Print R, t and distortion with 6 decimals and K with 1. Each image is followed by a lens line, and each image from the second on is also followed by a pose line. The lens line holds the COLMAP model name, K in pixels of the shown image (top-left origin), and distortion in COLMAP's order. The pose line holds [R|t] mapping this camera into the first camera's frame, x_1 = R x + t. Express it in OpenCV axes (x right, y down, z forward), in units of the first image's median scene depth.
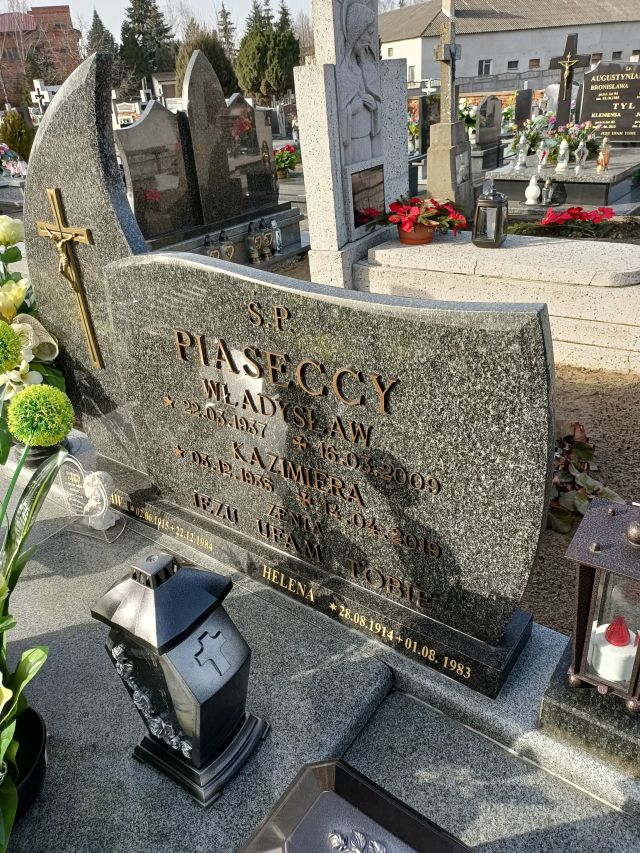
lens RADIAL K [[639.8, 0, 319.7], [0, 639.8, 425.4], [0, 0, 1]] dist [0.026135, -0.011443]
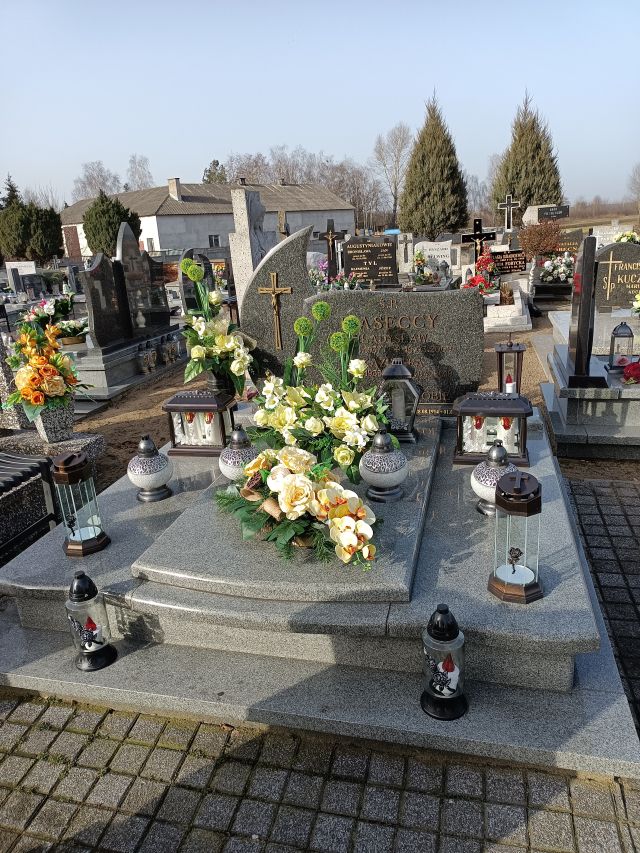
lens RADIAL K [[639.8, 0, 321.9], [0, 639.8, 429.3], [0, 0, 1]] dist [0.026135, -0.011443]
pose [[0.920202, -0.098266, 0.378909, -0.074672], [0.179143, 0.966379, -0.184441, 0.043018], [-0.348045, 0.237602, 0.906868, -0.071511]]
